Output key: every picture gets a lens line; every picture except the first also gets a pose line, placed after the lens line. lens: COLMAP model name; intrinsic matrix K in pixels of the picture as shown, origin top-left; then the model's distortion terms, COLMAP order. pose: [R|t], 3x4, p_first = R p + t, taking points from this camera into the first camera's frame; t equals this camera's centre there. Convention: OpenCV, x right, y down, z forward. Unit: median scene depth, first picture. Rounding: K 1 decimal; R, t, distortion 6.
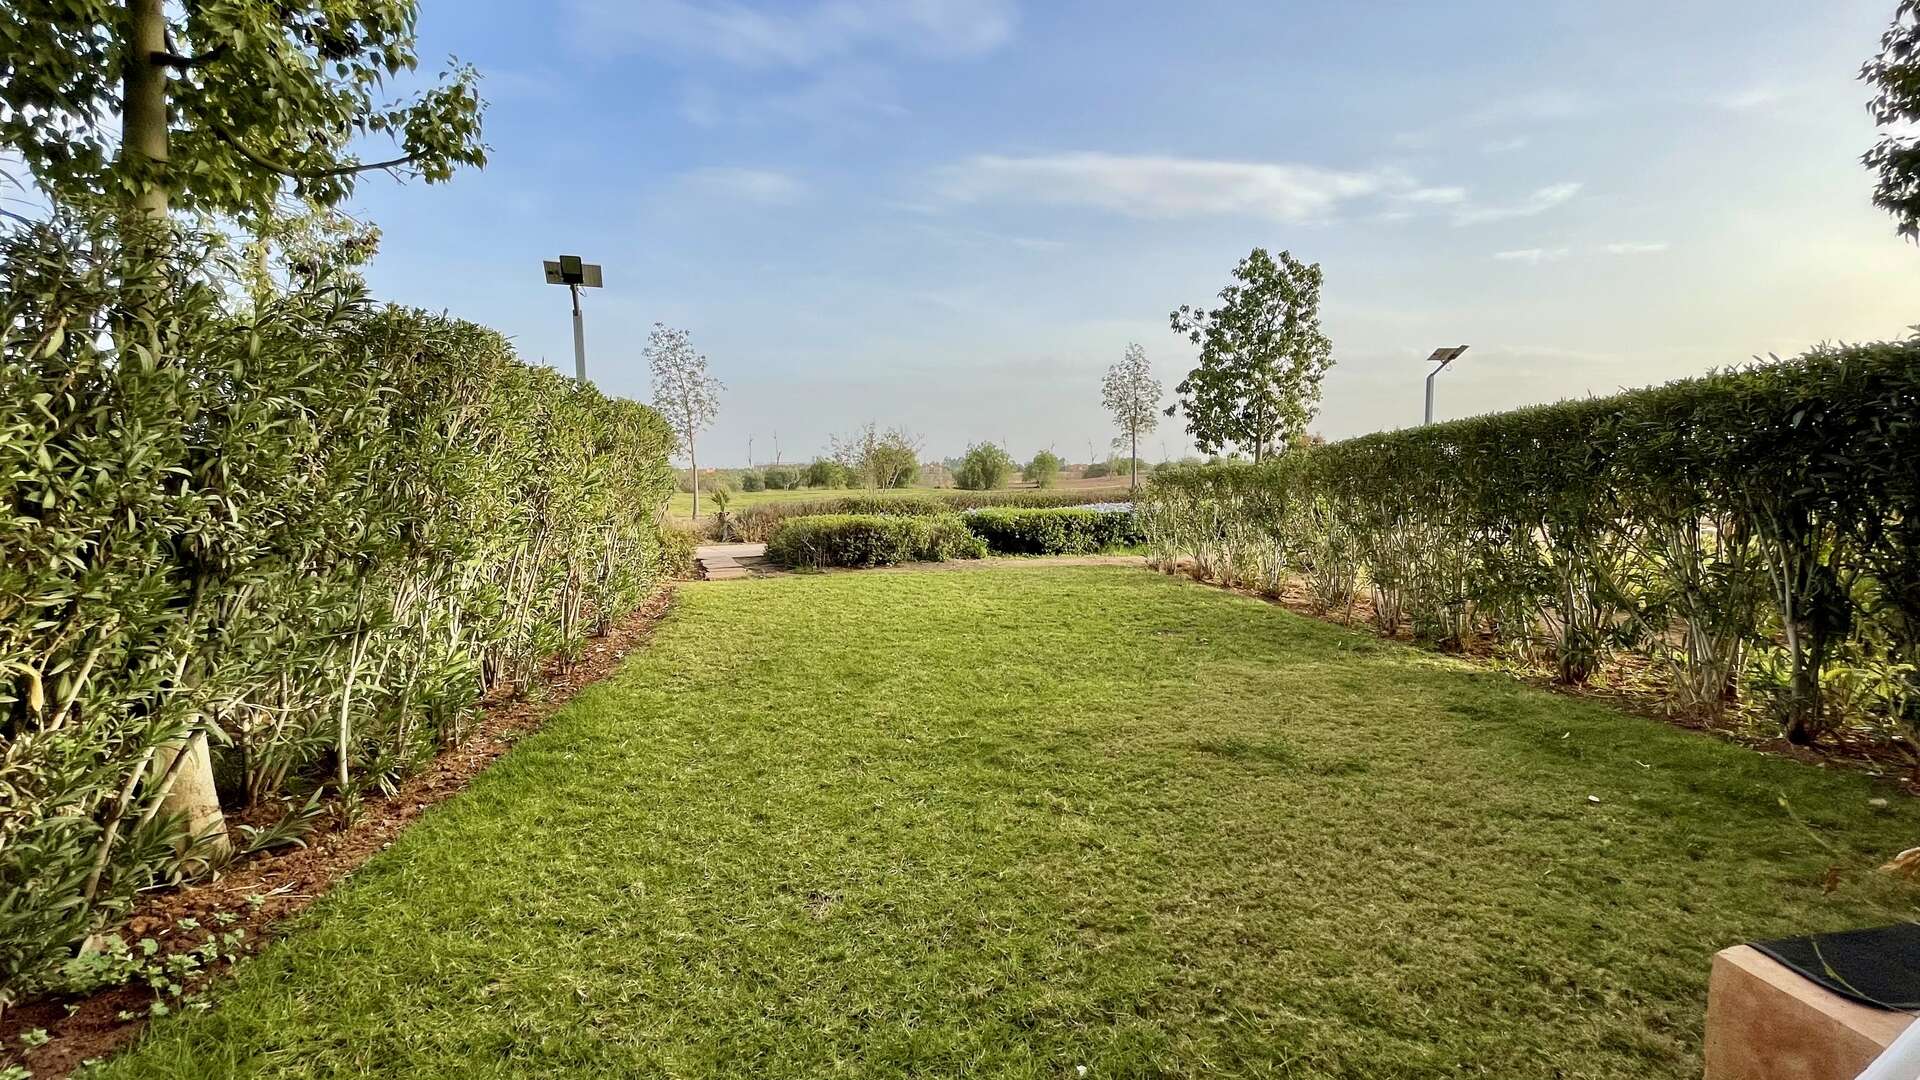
lens RADIAL K [[794.3, 0, 960.0], [0, 794.3, 540.0], [0, 0, 1]] dist [-0.000184, -0.000011]
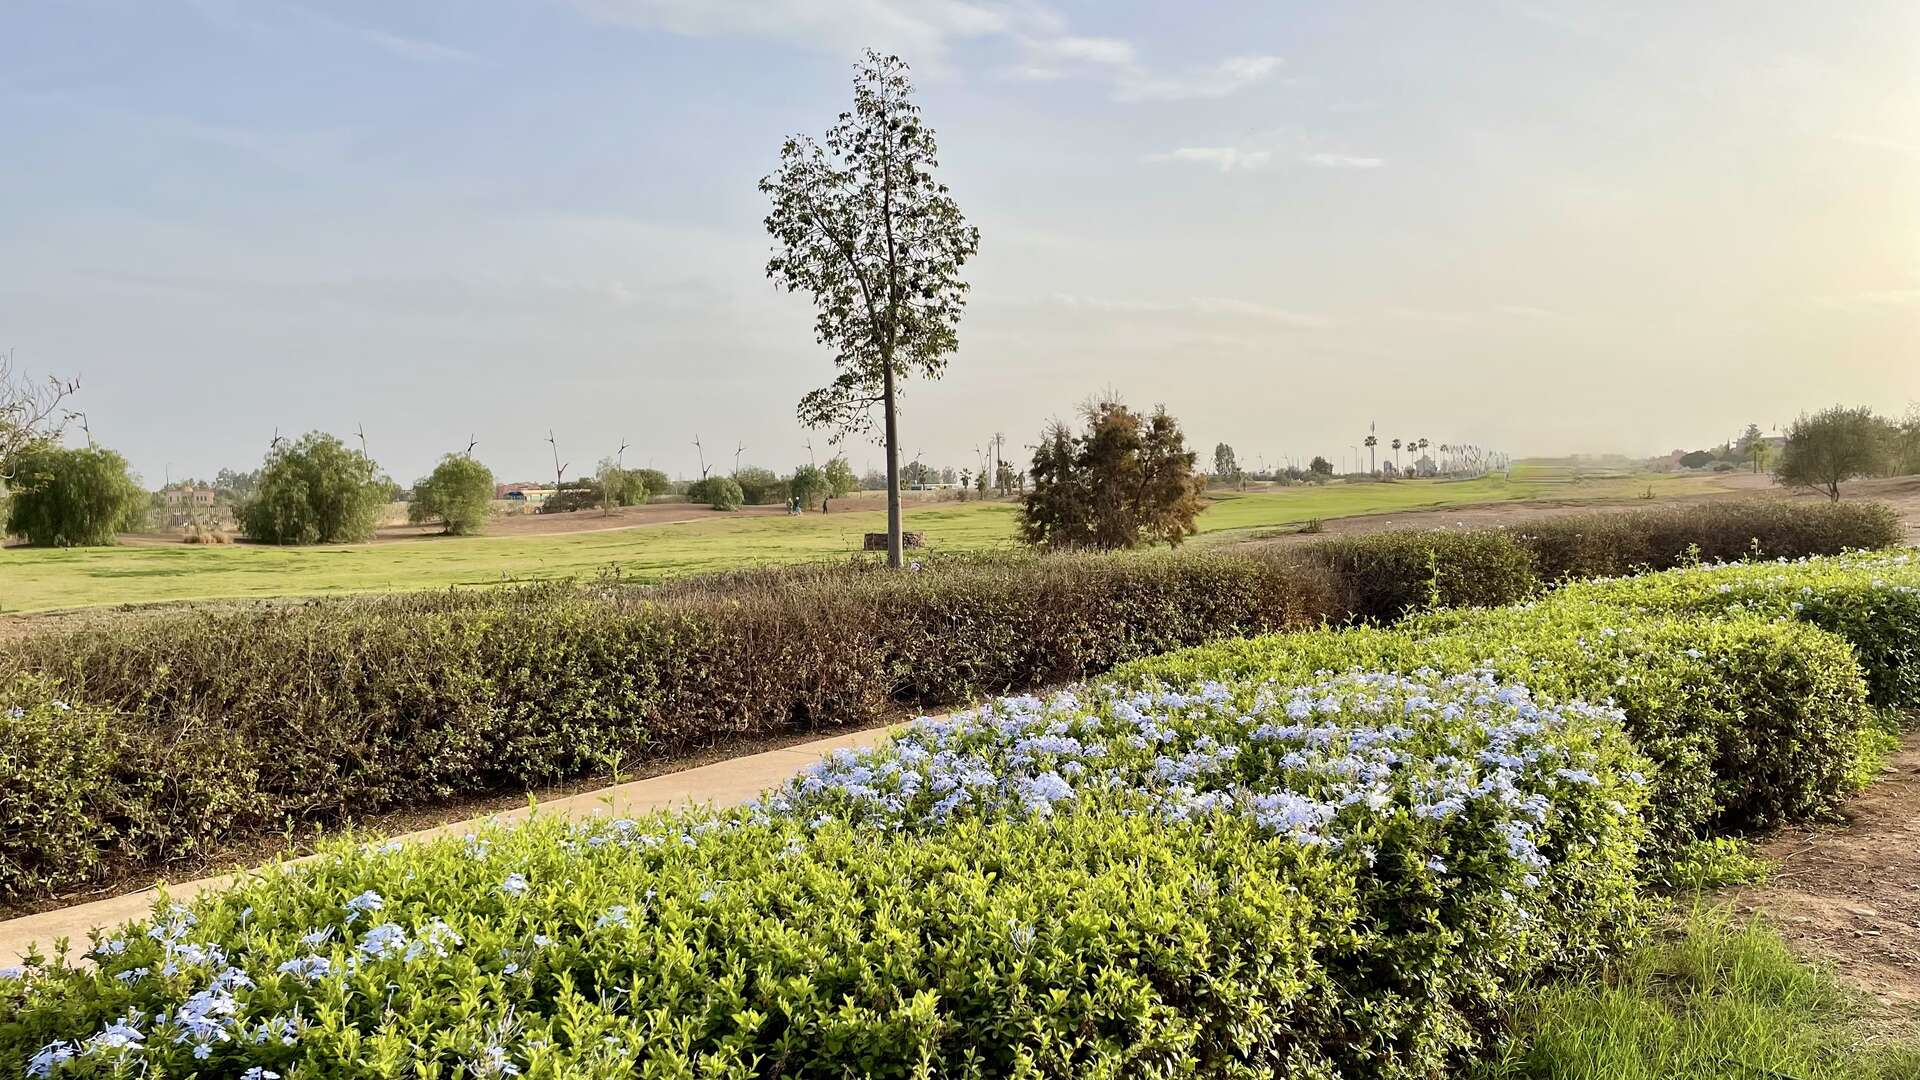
lens RADIAL K [[1424.3, 0, 952.9], [0, 1424.3, 544.9], [0, 0, 1]] dist [0.083471, -0.119517]
pose [[0.901313, -0.027049, 0.432322, 0.003409], [0.049277, 0.997972, -0.040294, -0.012728], [-0.430356, 0.057621, 0.900818, 0.134796]]
